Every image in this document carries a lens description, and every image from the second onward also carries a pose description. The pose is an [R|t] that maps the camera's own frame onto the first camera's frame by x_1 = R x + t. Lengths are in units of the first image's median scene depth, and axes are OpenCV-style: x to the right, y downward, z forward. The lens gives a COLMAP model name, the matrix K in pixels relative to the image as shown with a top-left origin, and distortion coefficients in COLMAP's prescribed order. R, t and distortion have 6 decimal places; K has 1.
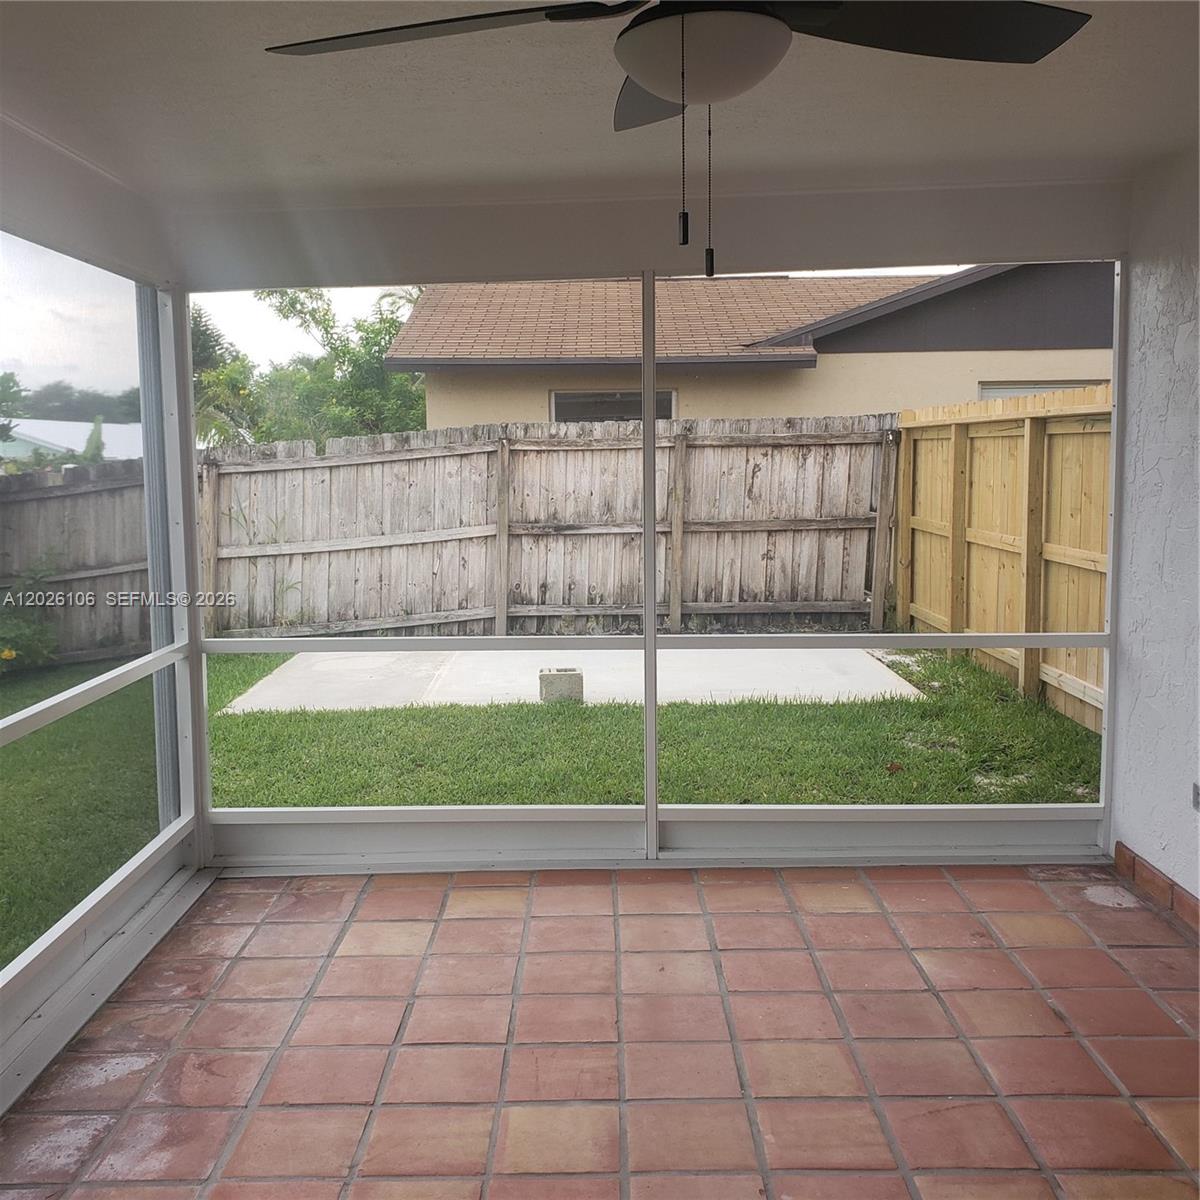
lens RADIAL K [[1225.4, 0, 612.0], [0, 1225.4, 603.1], [0, 0, 1]] dist [0.021247, 0.000000]
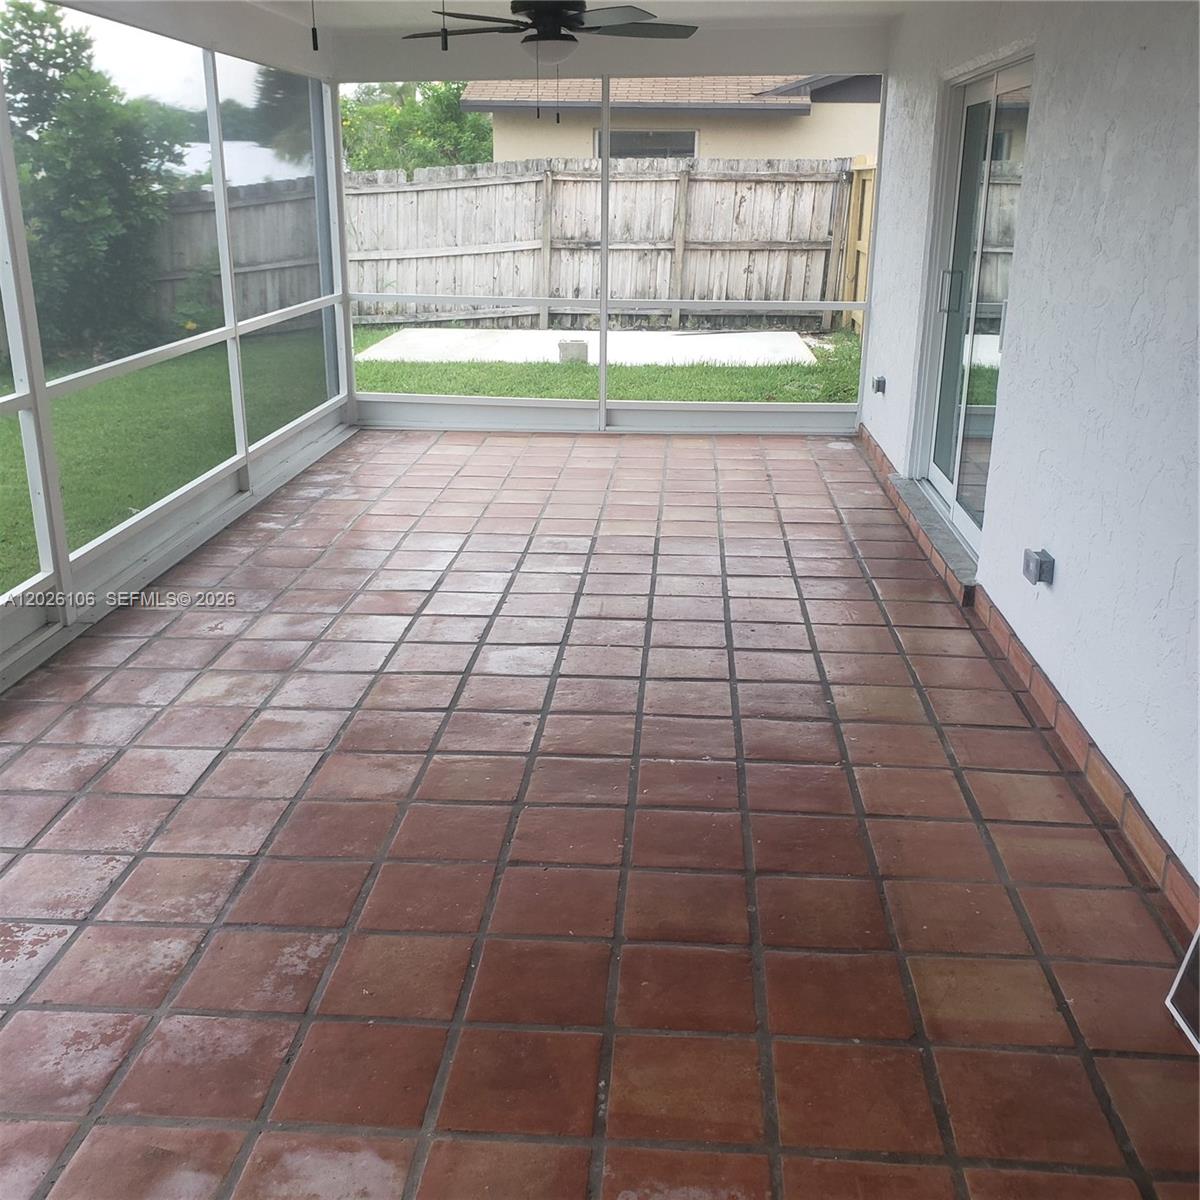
lens RADIAL K [[1225.4, 0, 588.6], [0, 1225.4, 609.1], [0, 0, 1]] dist [0.021247, 0.000000]
pose [[0.995871, 0.048299, -0.076862, 0.076434], [-0.030951, 0.976632, 0.212678, 0.041188], [0.085338, -0.209421, 0.974095, -0.362974]]
